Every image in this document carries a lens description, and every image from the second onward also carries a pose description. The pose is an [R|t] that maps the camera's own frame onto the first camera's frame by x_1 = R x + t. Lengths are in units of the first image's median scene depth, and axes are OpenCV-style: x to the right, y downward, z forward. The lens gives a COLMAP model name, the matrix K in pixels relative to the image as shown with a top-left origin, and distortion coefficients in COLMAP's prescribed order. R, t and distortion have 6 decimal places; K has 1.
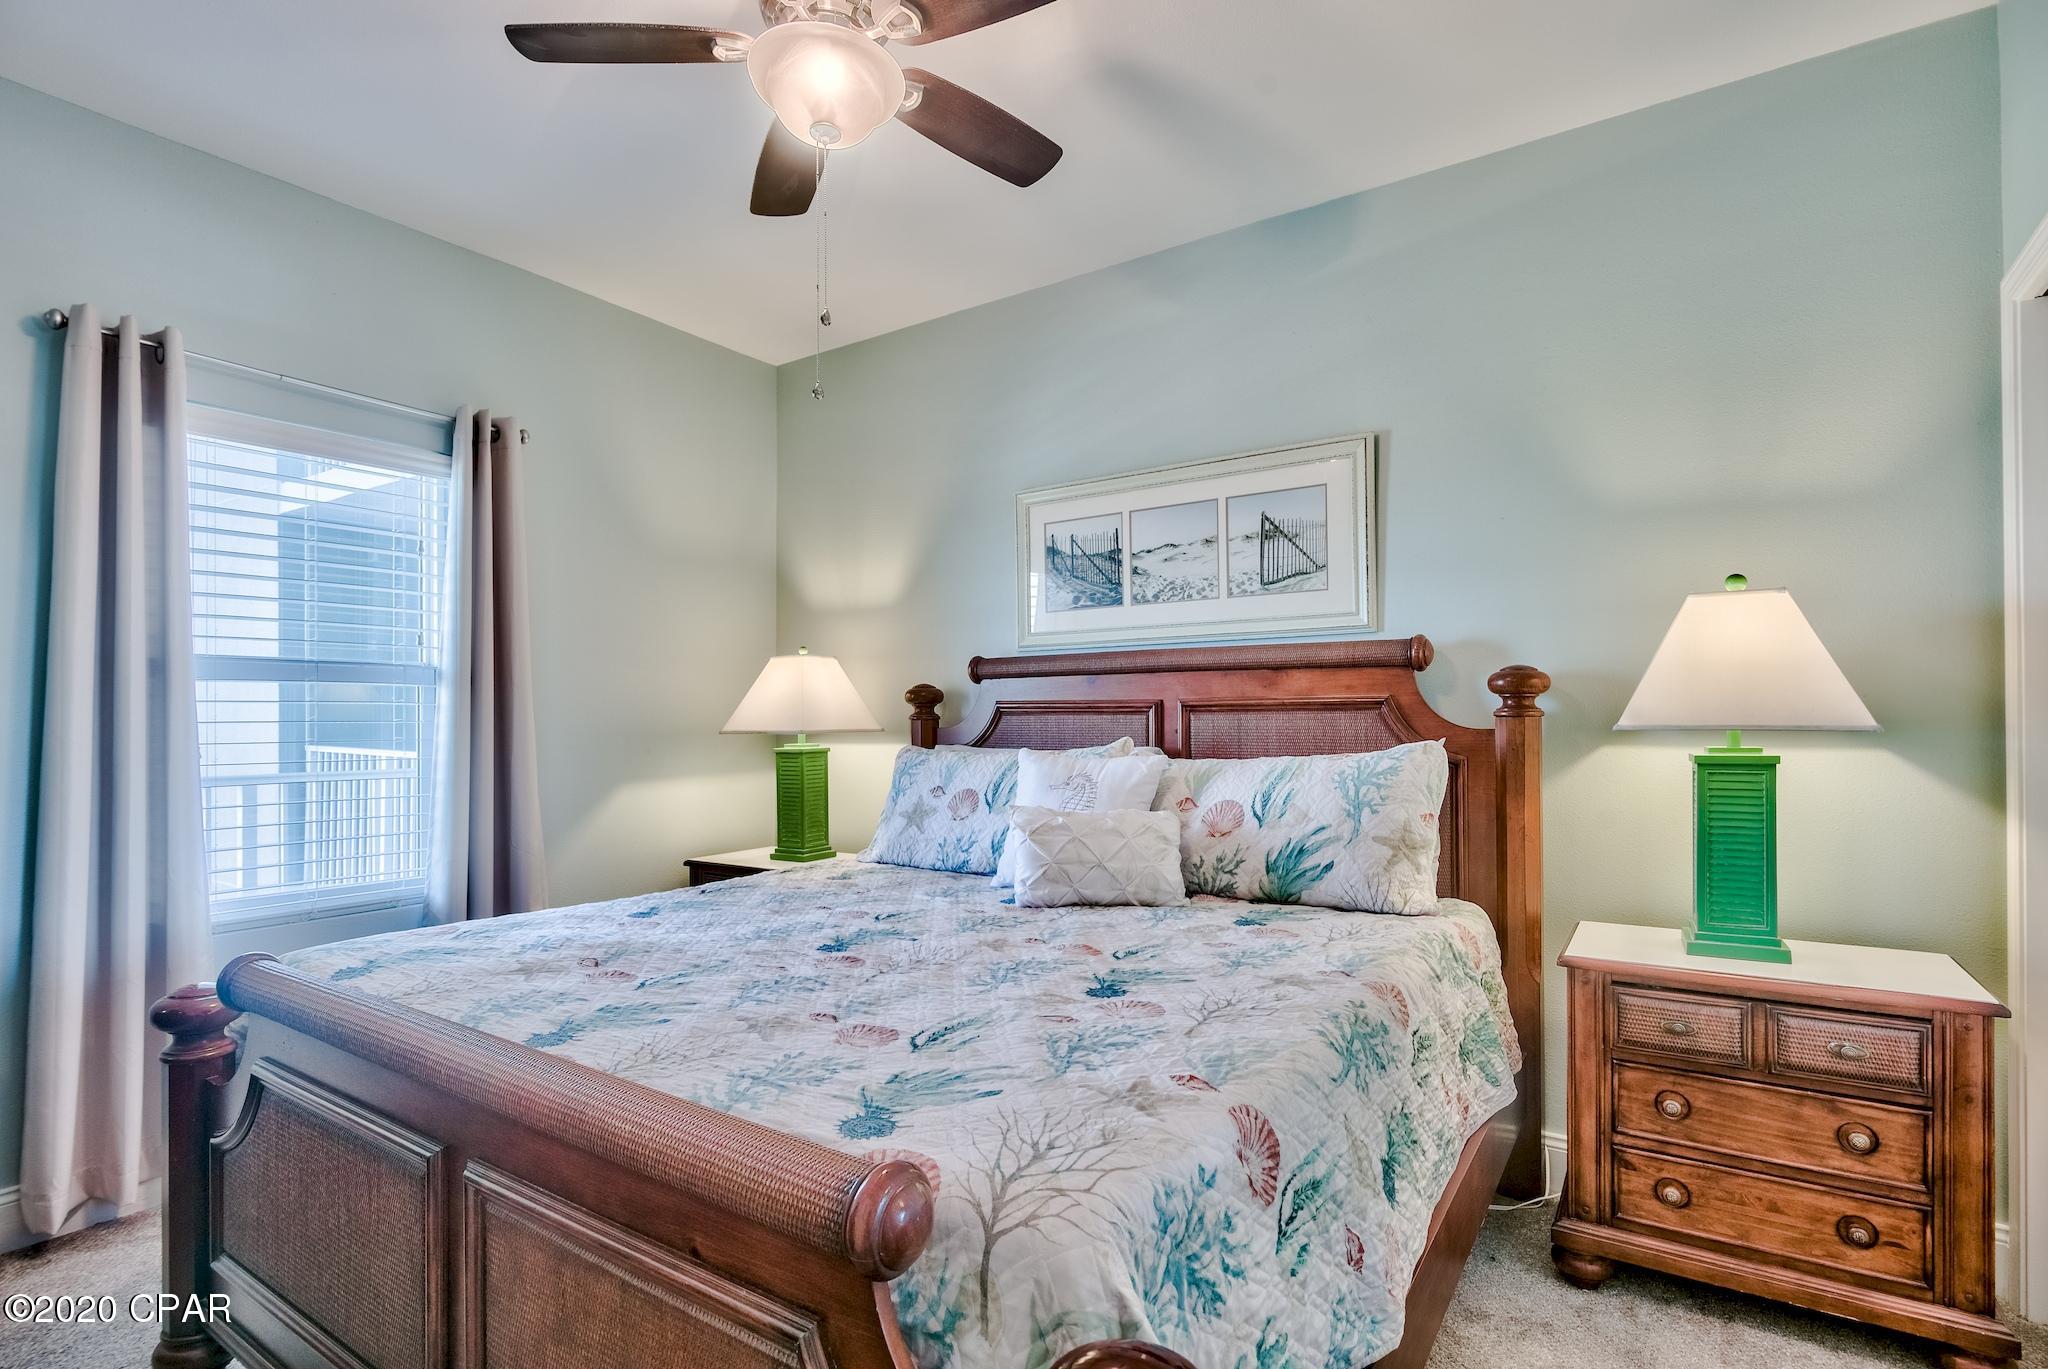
lens RADIAL K [[1026.7, 0, 1018.4], [0, 1026.7, 698.5], [0, 0, 1]] dist [-0.002792, -0.000145]
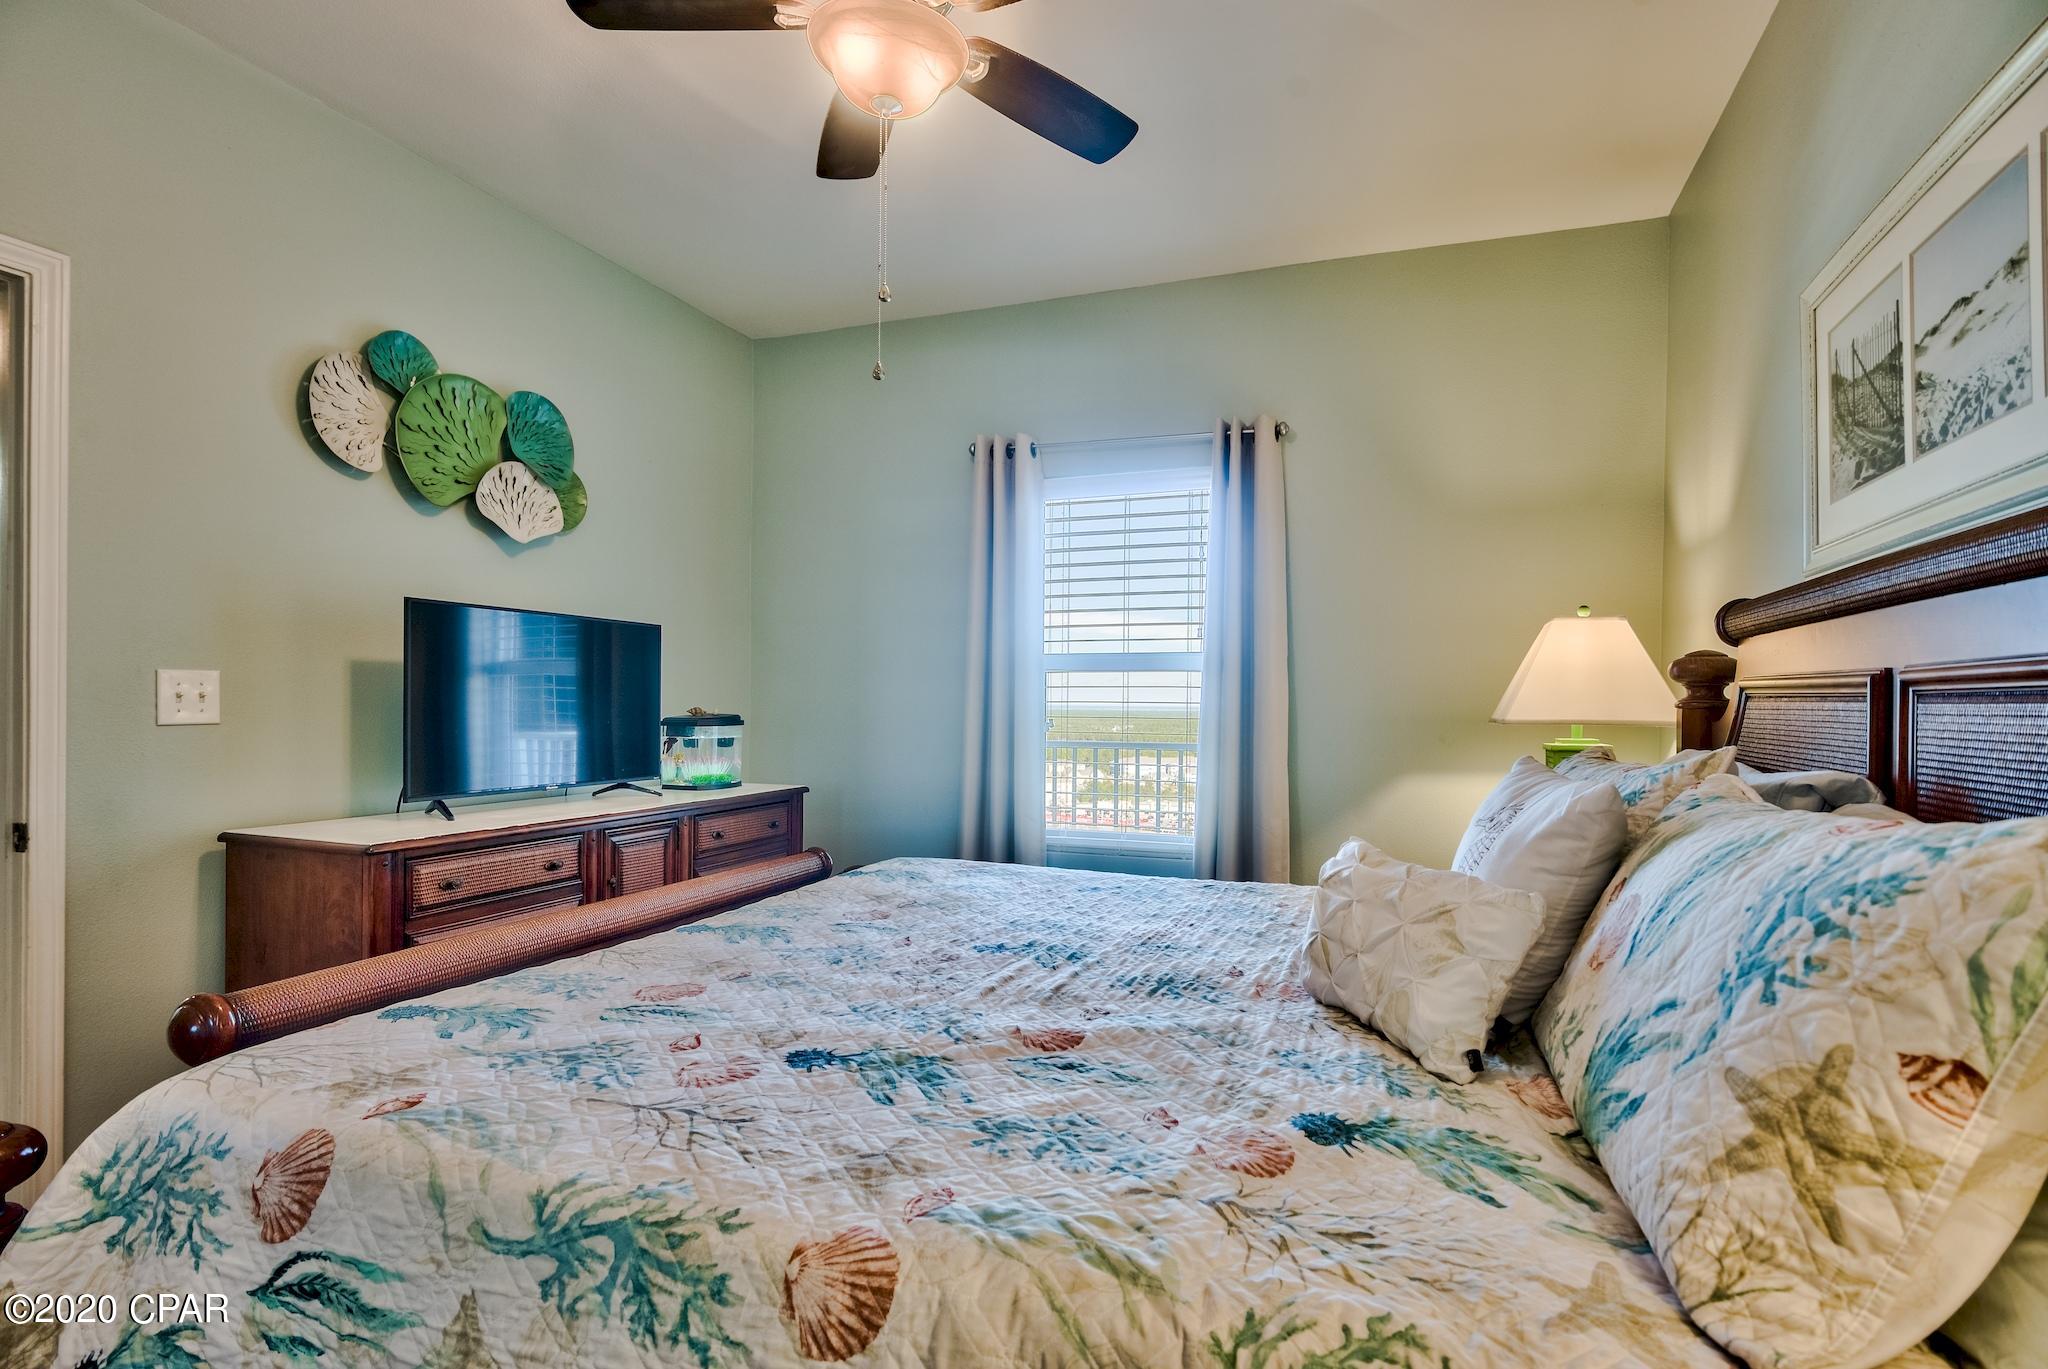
lens RADIAL K [[997.6, 0, 1022.7], [0, 997.6, 699.2], [0, 0, 1]] dist [-0.006318, -0.000518]
pose [[0.241460, 0.004621, -0.970400, 0.781342], [0.010734, 0.999915, 0.007433, 0.012871], [0.970351, -0.012211, 0.241390, 0.903851]]
